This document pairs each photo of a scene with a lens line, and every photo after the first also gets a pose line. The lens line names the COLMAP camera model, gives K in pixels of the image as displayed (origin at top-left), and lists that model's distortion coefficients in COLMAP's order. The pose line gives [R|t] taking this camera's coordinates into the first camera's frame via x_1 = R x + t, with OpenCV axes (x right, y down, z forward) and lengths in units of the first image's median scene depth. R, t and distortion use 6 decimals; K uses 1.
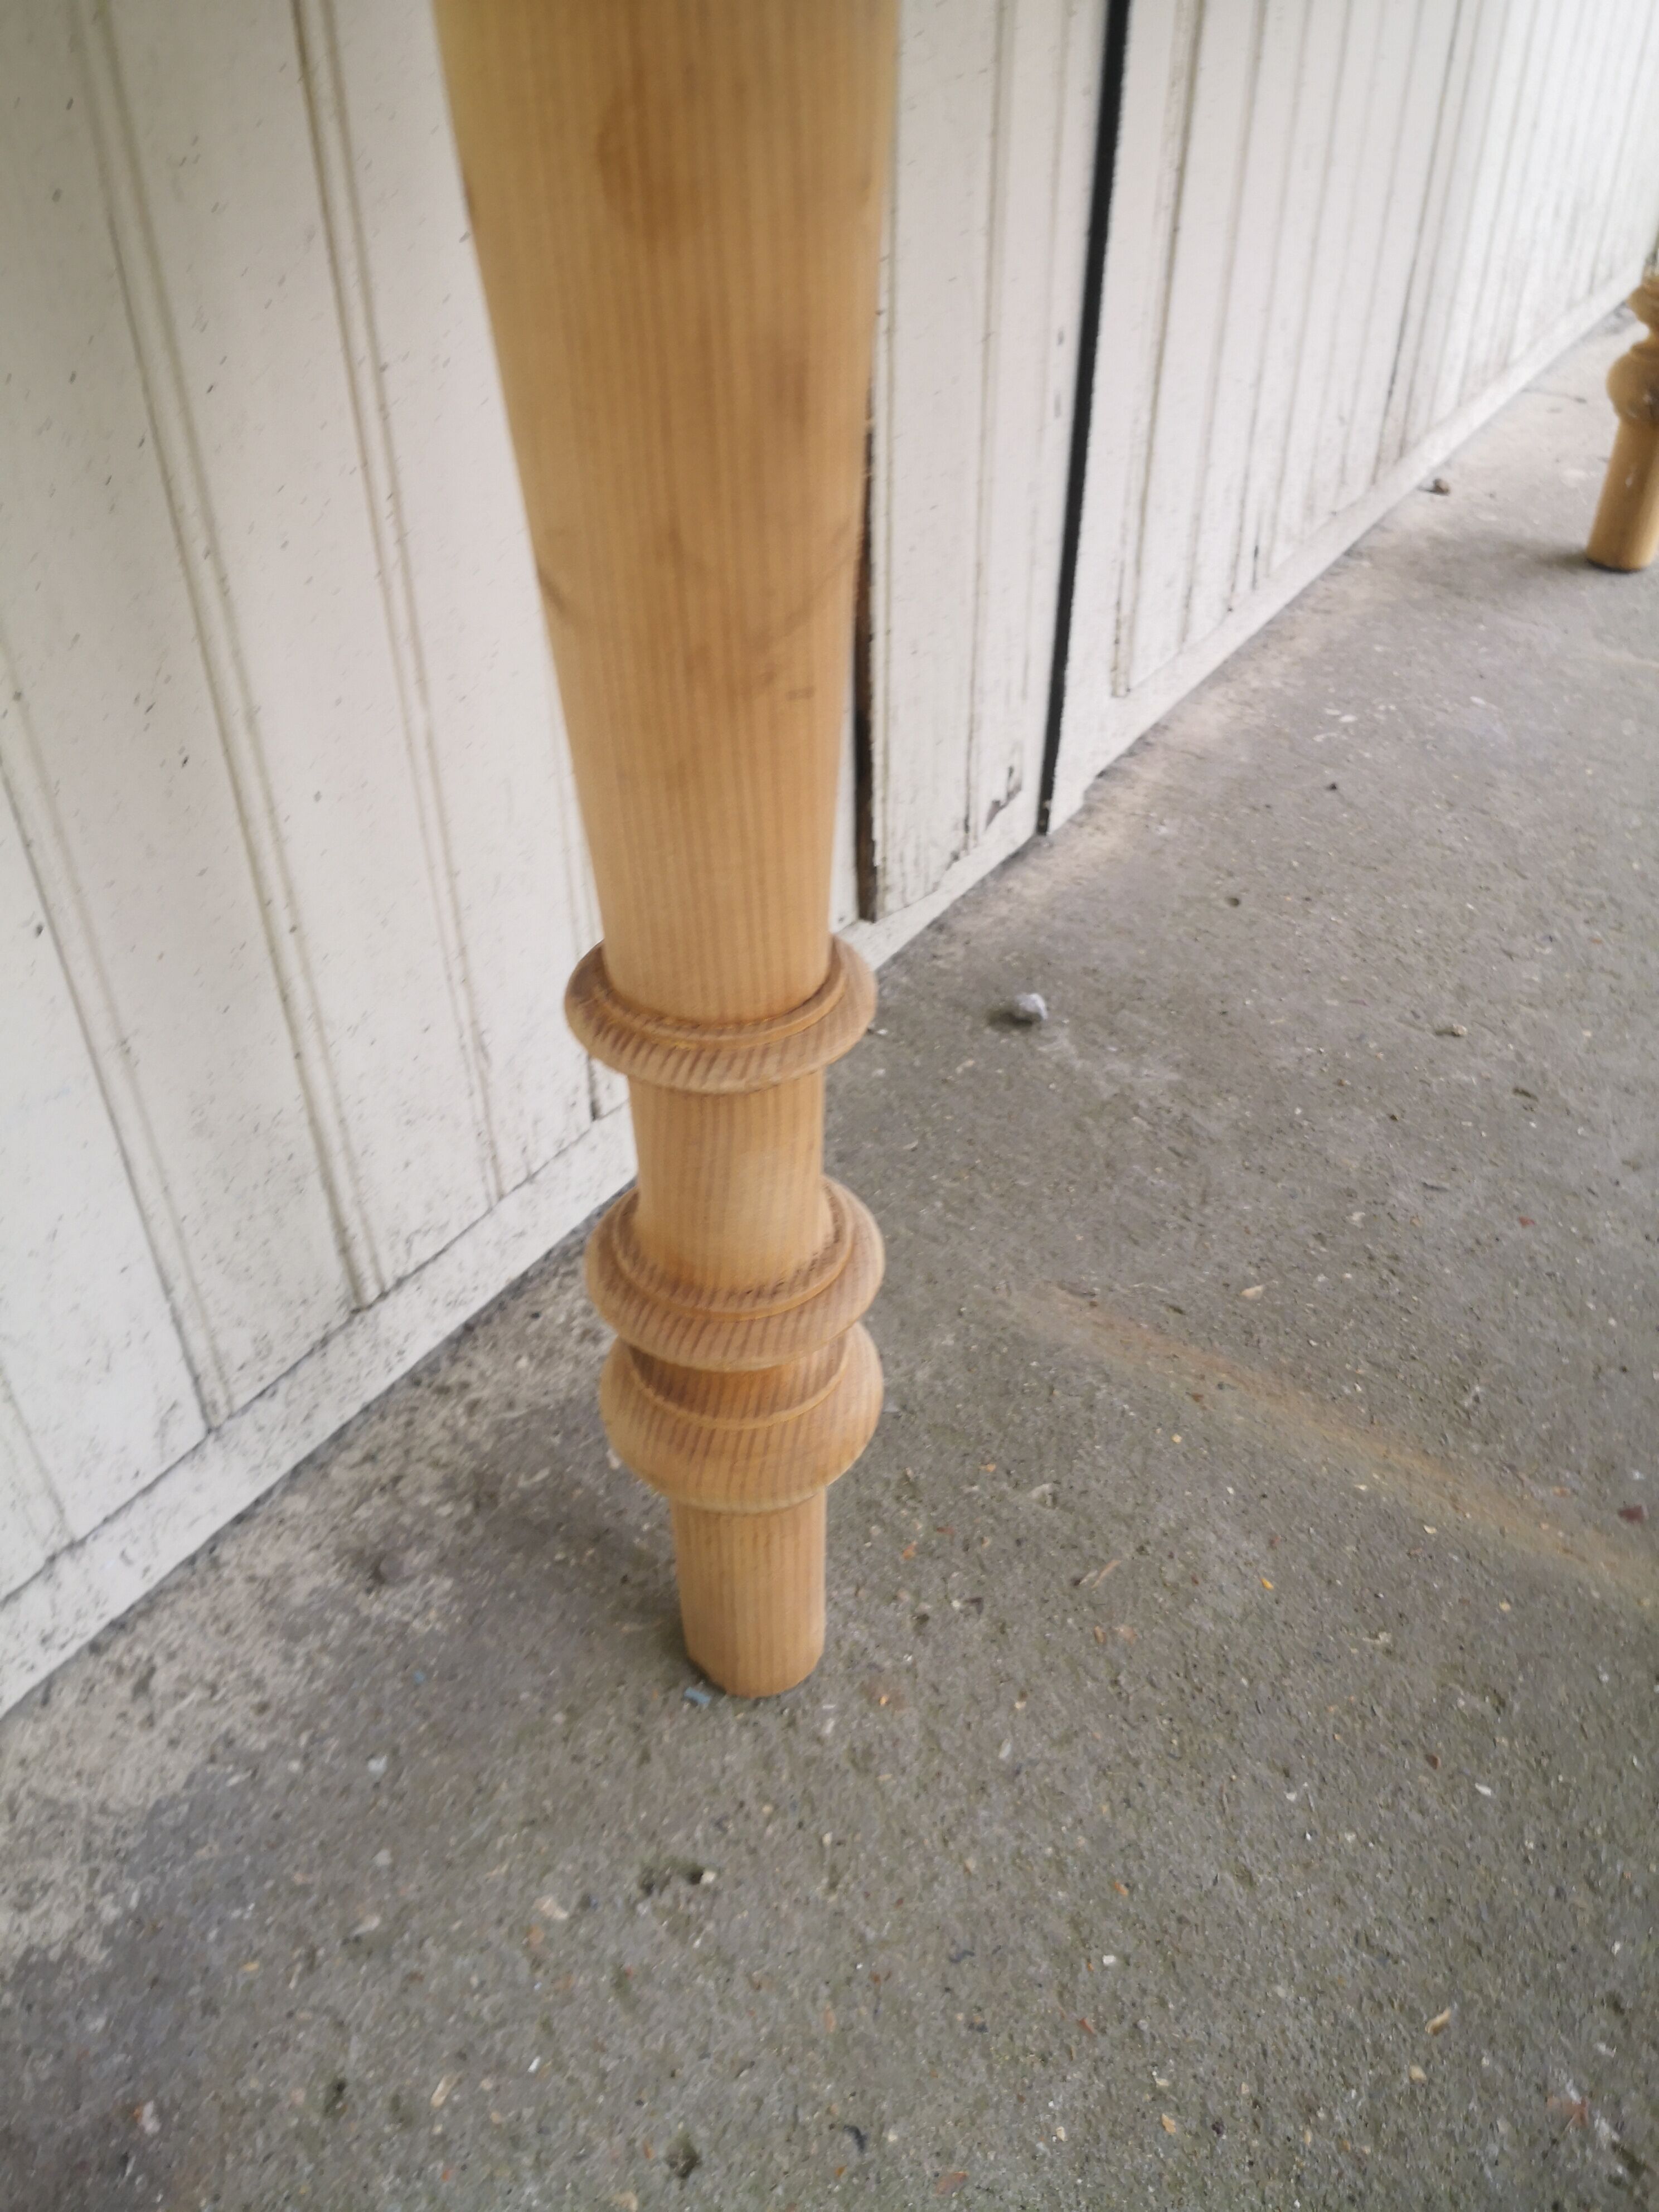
lens RADIAL K [[1801.3, 0, 780.7], [0, 1801.3, 1100.0], [0, 0, 1]] dist [0.013037, 0.000530]
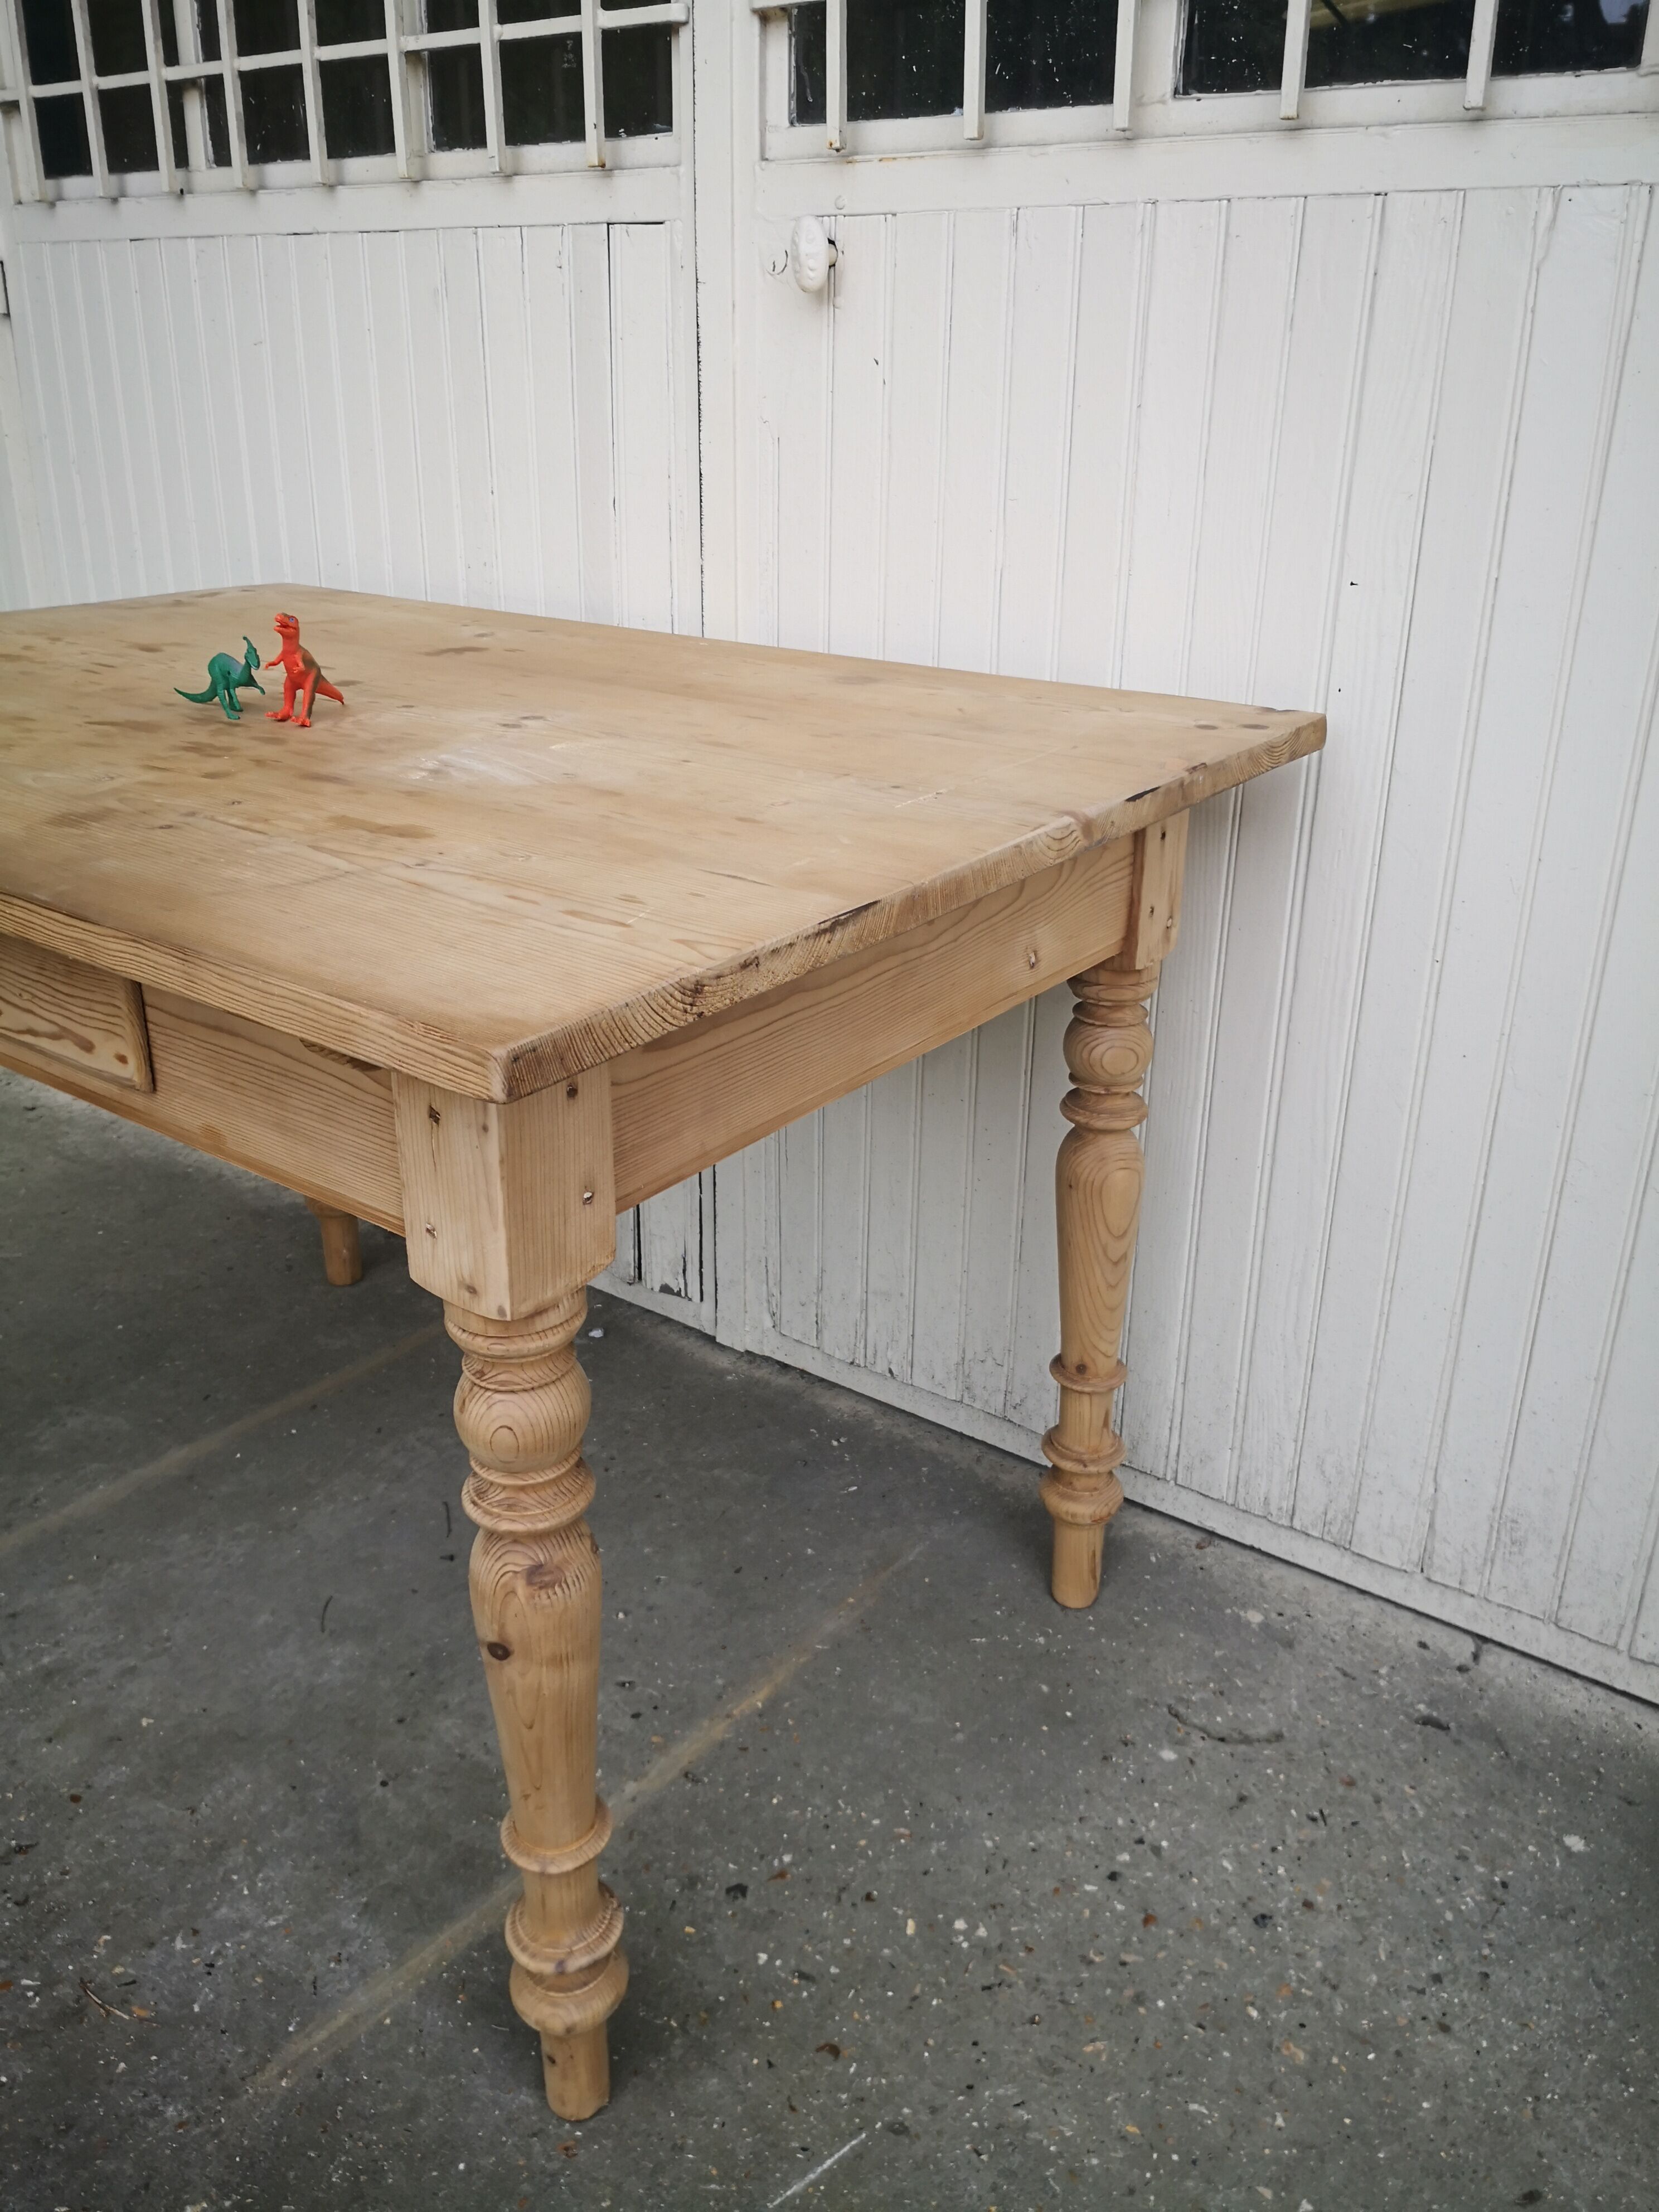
lens RADIAL K [[1811.3, 0, 829.1], [0, 1811.3, 1118.2], [0, 0, 1]] dist [-0.009627, -0.020434]
pose [[-0.029897, 0.401923, -0.915185, 3.473440], [-0.629174, 0.703883, 0.329679, -1.947159], [0.776689, 0.585667, 0.231836, 0.680158]]
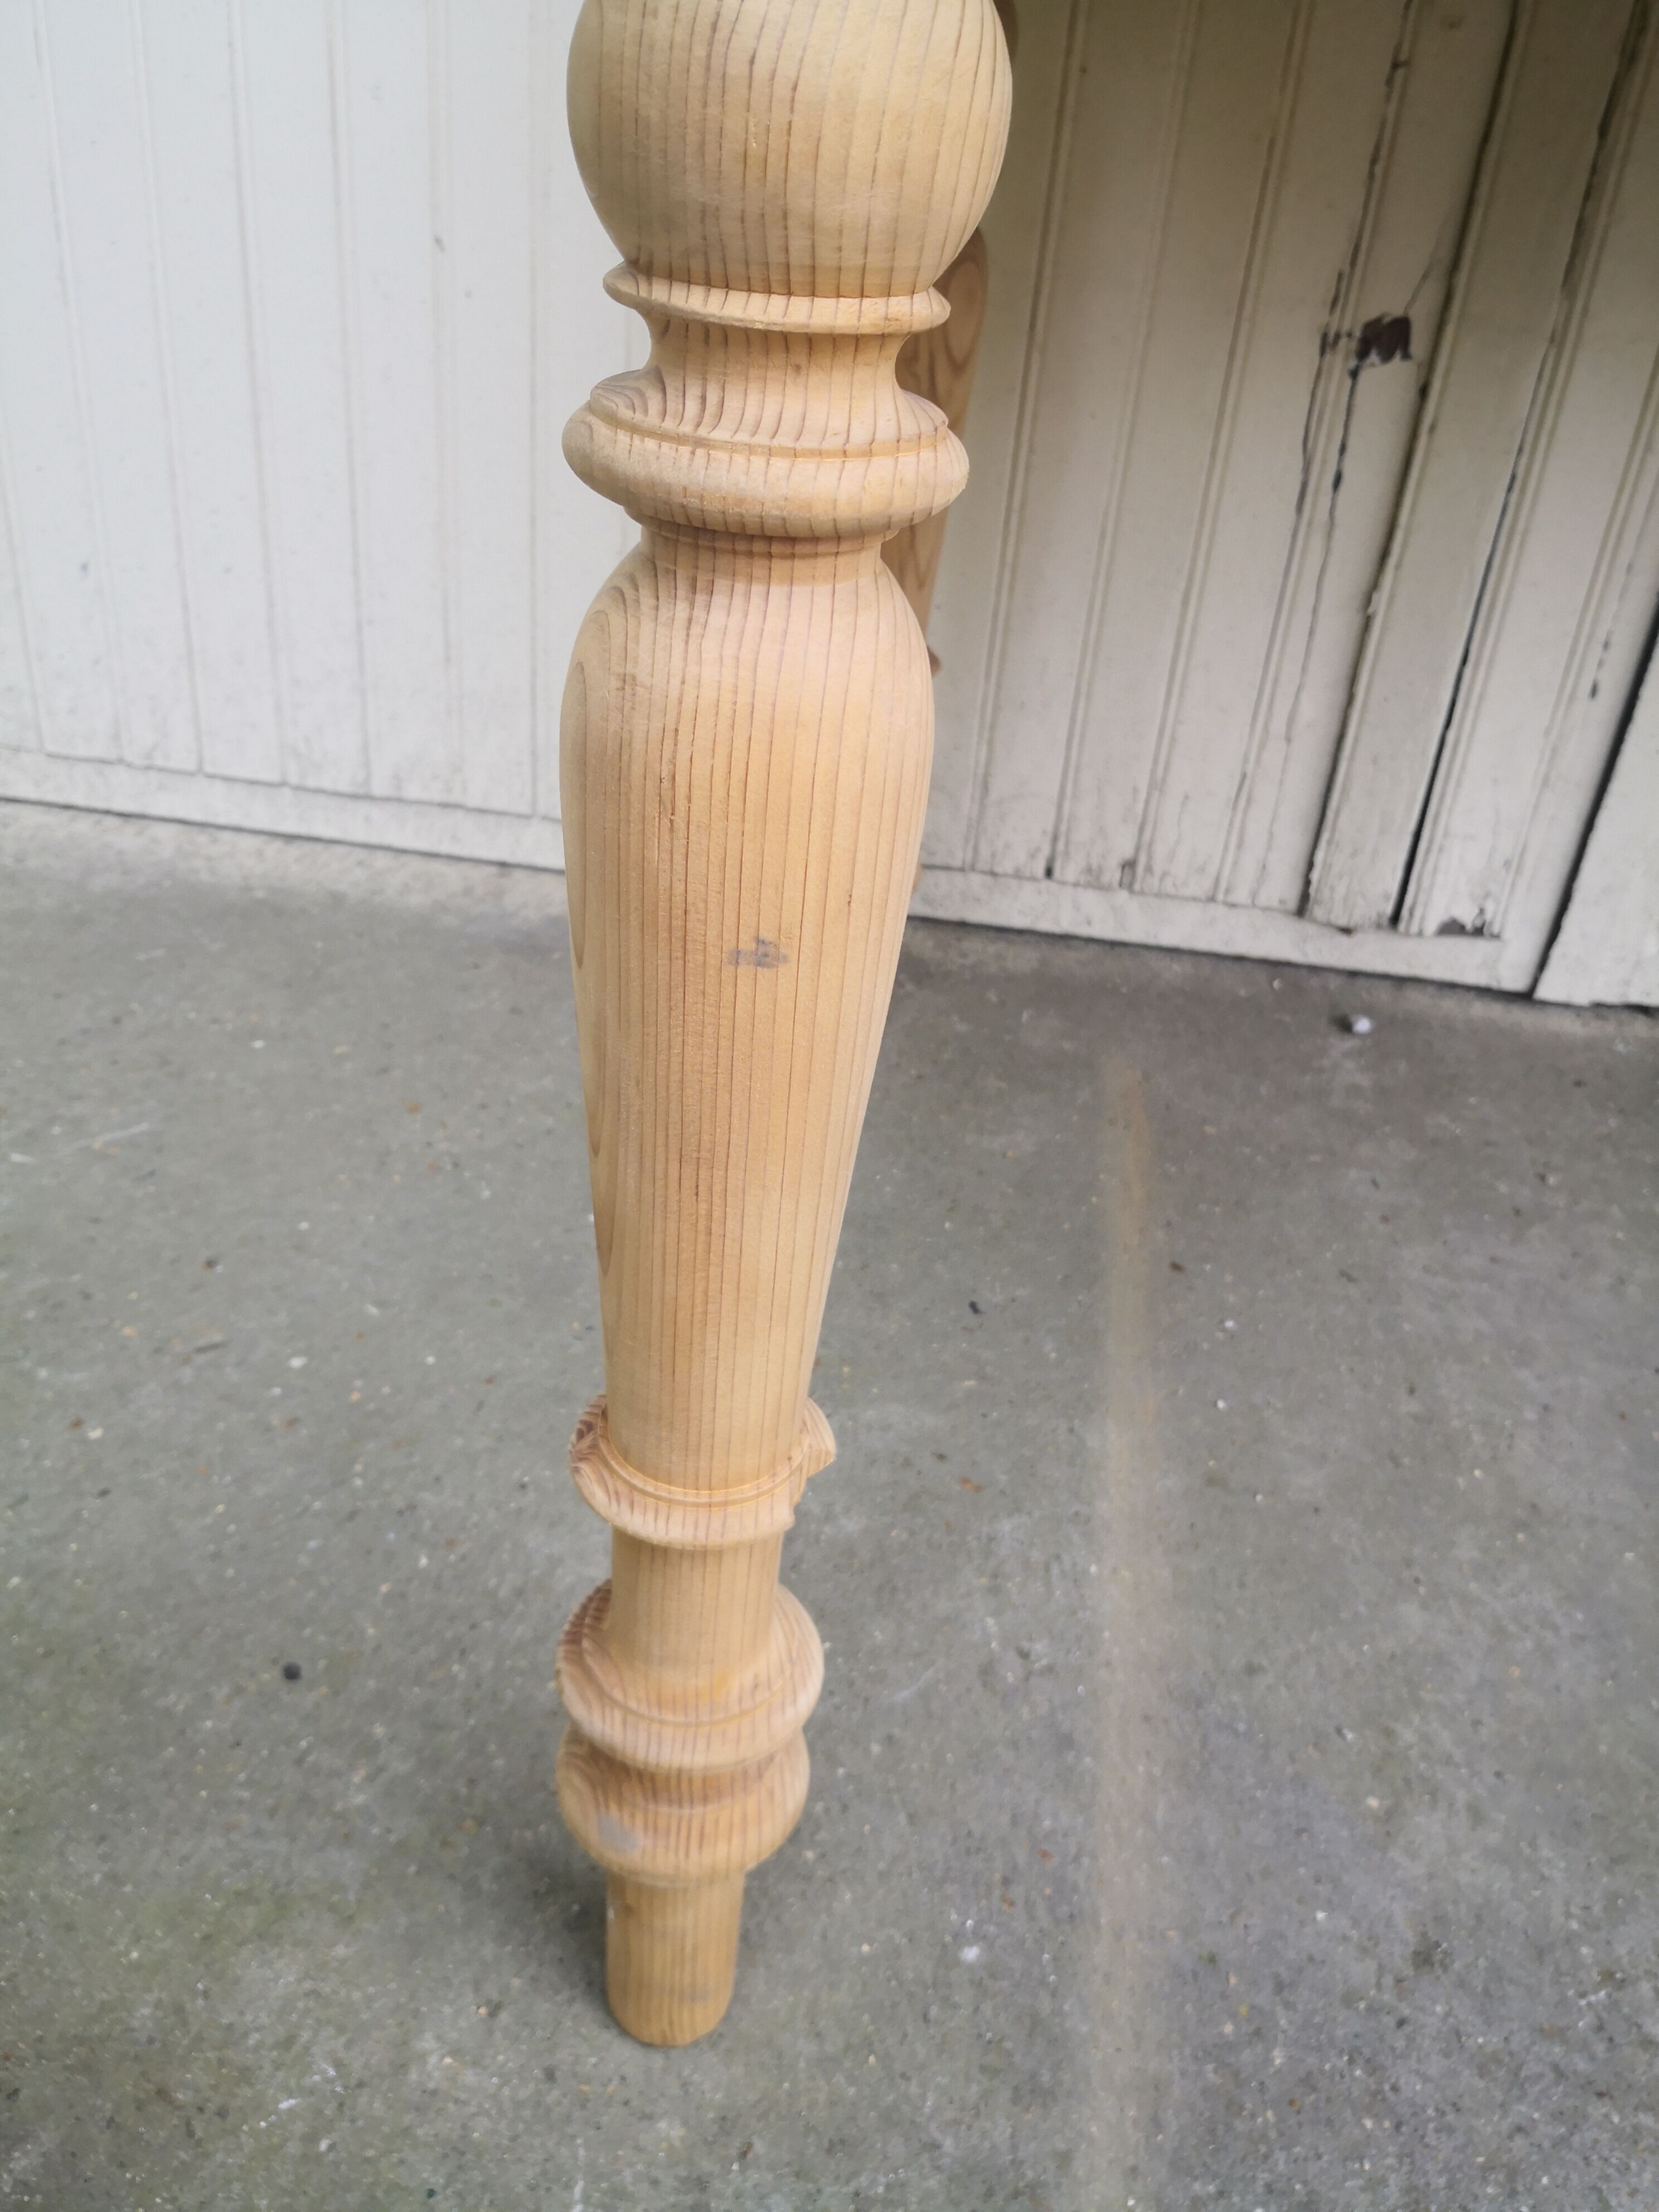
lens RADIAL K [[1803.7, 0, 813.7], [0, 1803.7, 1126.1], [0, 0, 1]] dist [0.007858, -0.029969]
pose [[0.475243, 0.515841, -0.712778, 1.503299], [-0.610878, 0.776476, 0.154638, 0.083275], [0.633223, 0.361929, 0.684131, -0.415877]]
